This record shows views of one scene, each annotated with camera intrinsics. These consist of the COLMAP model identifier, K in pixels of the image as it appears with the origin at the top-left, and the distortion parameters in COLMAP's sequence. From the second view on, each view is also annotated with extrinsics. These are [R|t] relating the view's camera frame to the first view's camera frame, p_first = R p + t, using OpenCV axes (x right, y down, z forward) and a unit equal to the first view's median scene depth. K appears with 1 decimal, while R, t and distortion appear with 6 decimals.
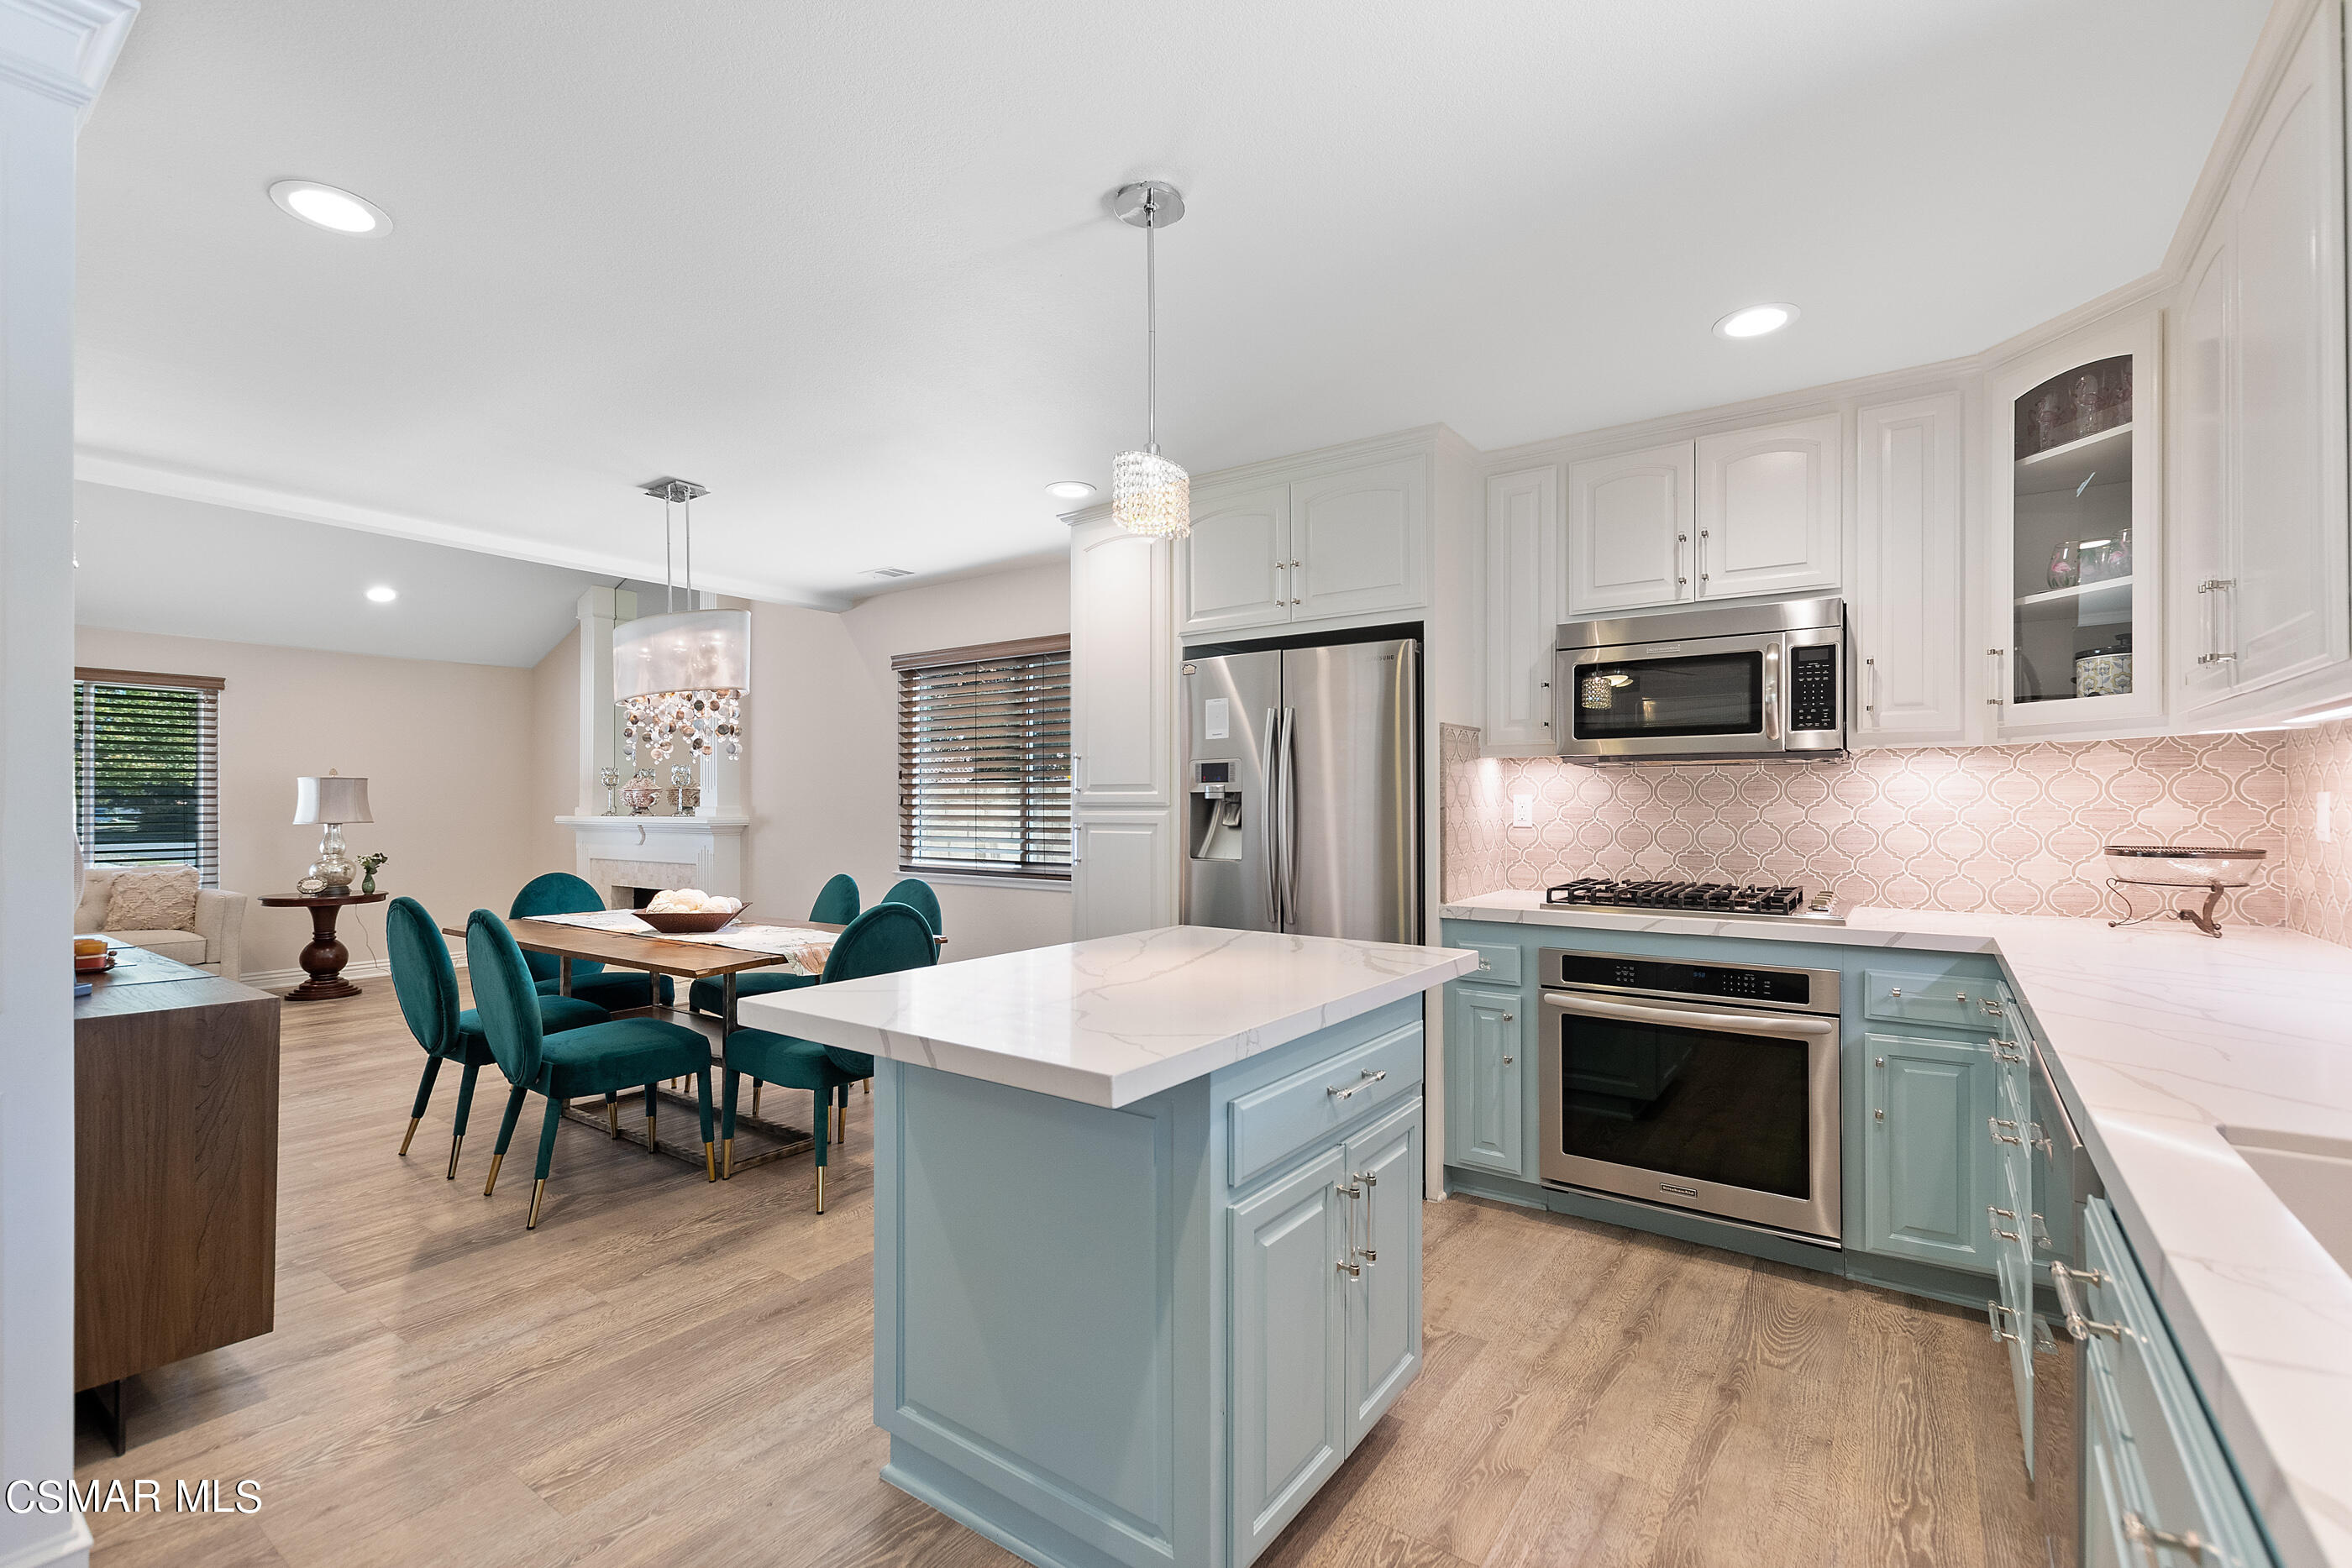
lens RADIAL K [[1022.7, 0, 1190.1], [0, 1022.7, 803.1], [0, 0, 1]] dist [0.004882, -0.000098]
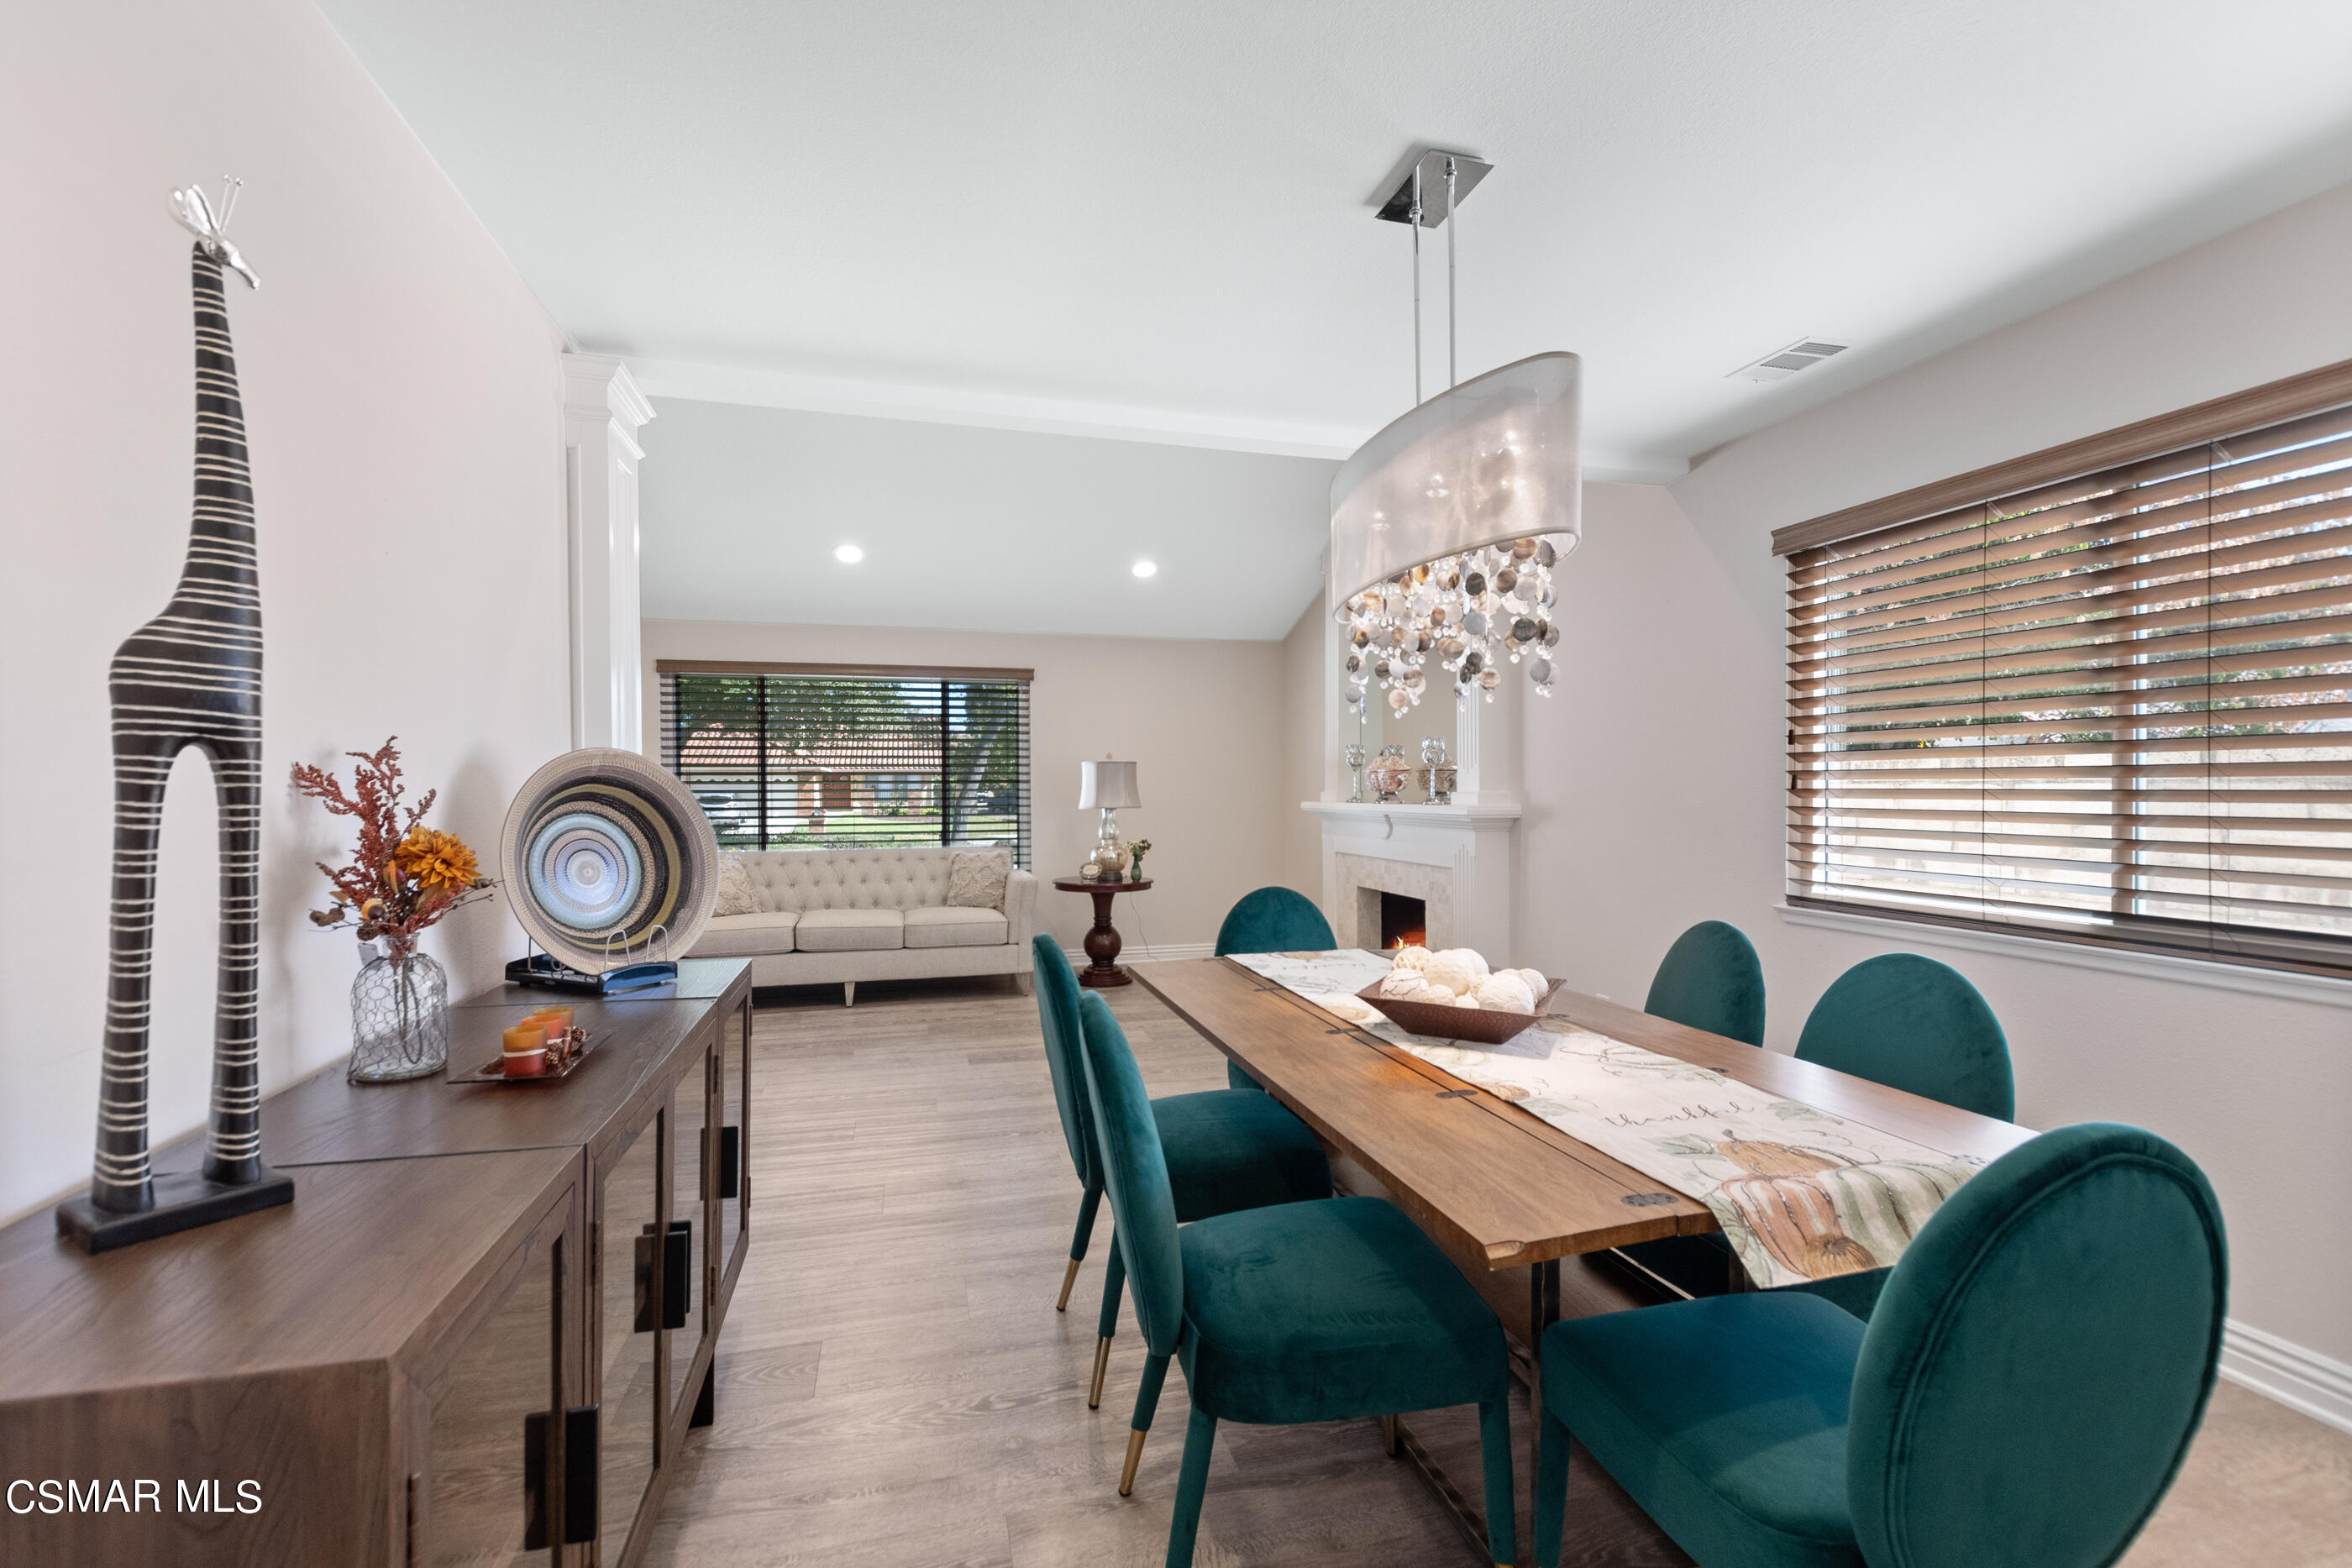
lens RADIAL K [[1023.9, 0, 1180.8], [0, 1023.9, 795.5], [0, 0, 1]] dist [-0.000992, -0.000323]
pose [[0.764616, 0.003393, -0.644477, -0.306658], [0.002467, 0.999963, 0.008192, -0.000940], [0.644481, -0.007854, 0.764580, 0.605187]]
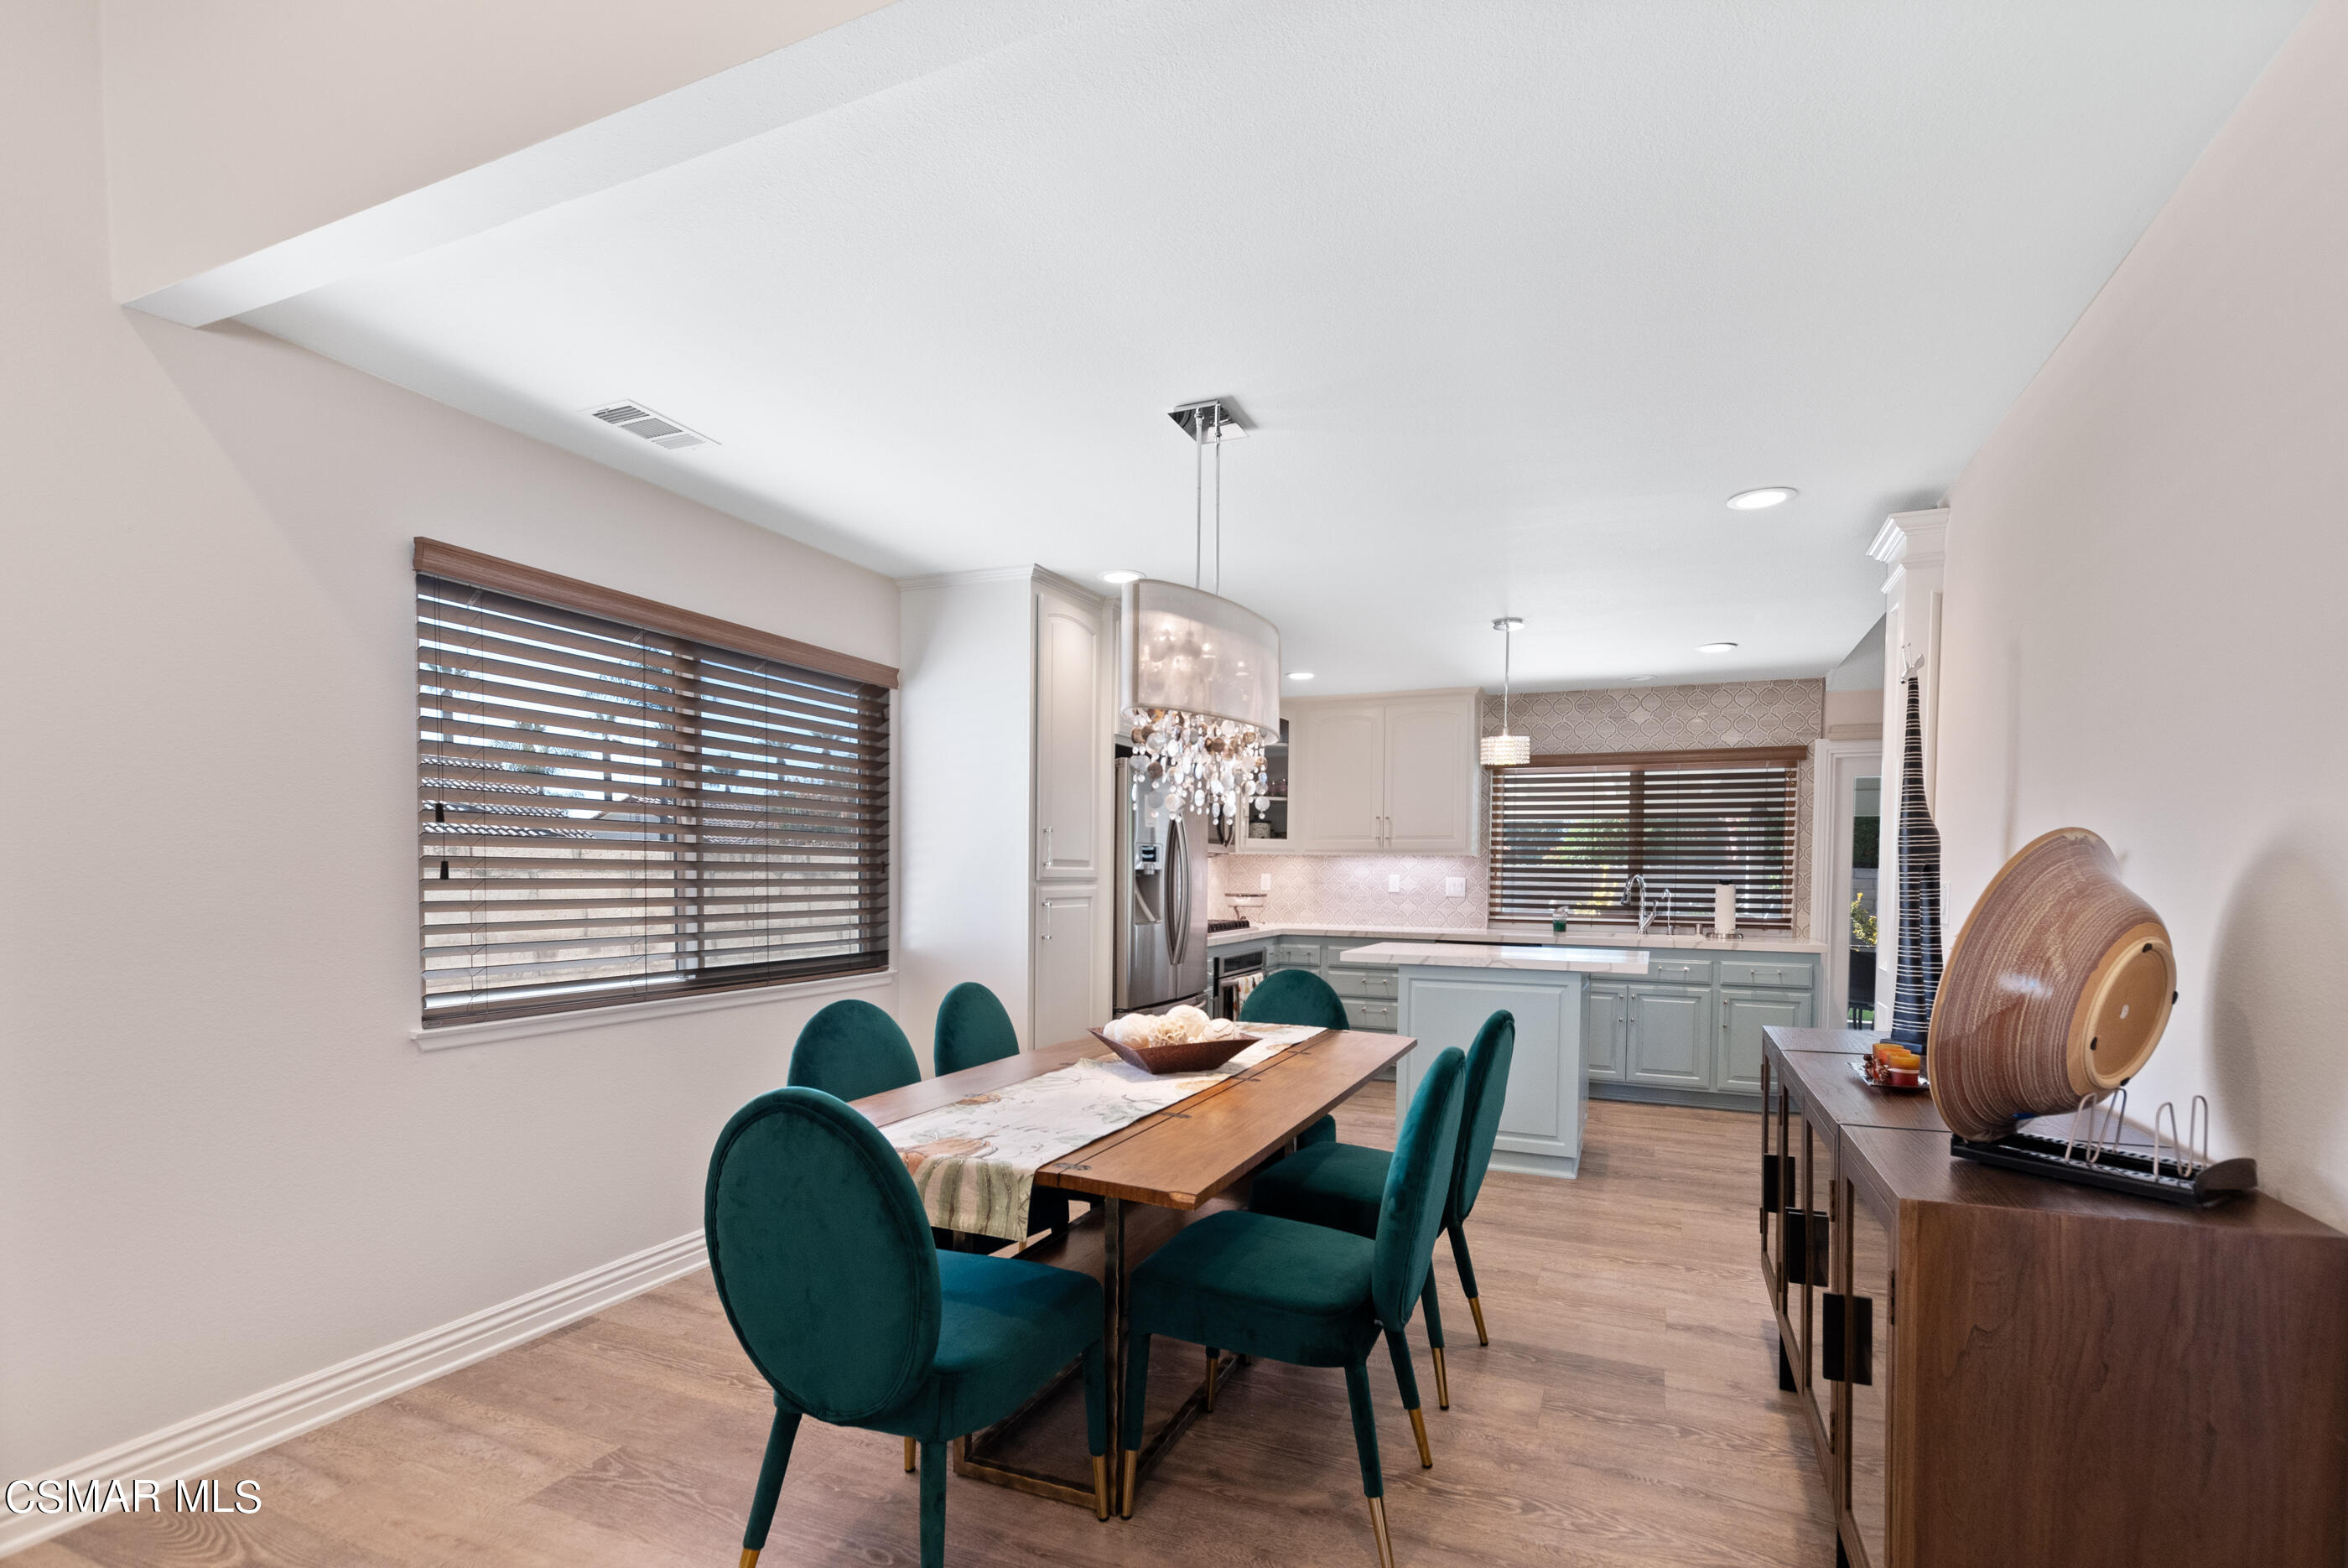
lens RADIAL K [[1065.6, 0, 1186.0], [0, 1065.6, 901.3], [0, 0, 1]] dist [-0.000077, -0.000042]
pose [[-0.205222, -0.025637, 0.978380, -1.405542], [-0.006471, 0.999671, 0.024837, -0.004794], [-0.978694, -0.001234, -0.205321, 1.357823]]
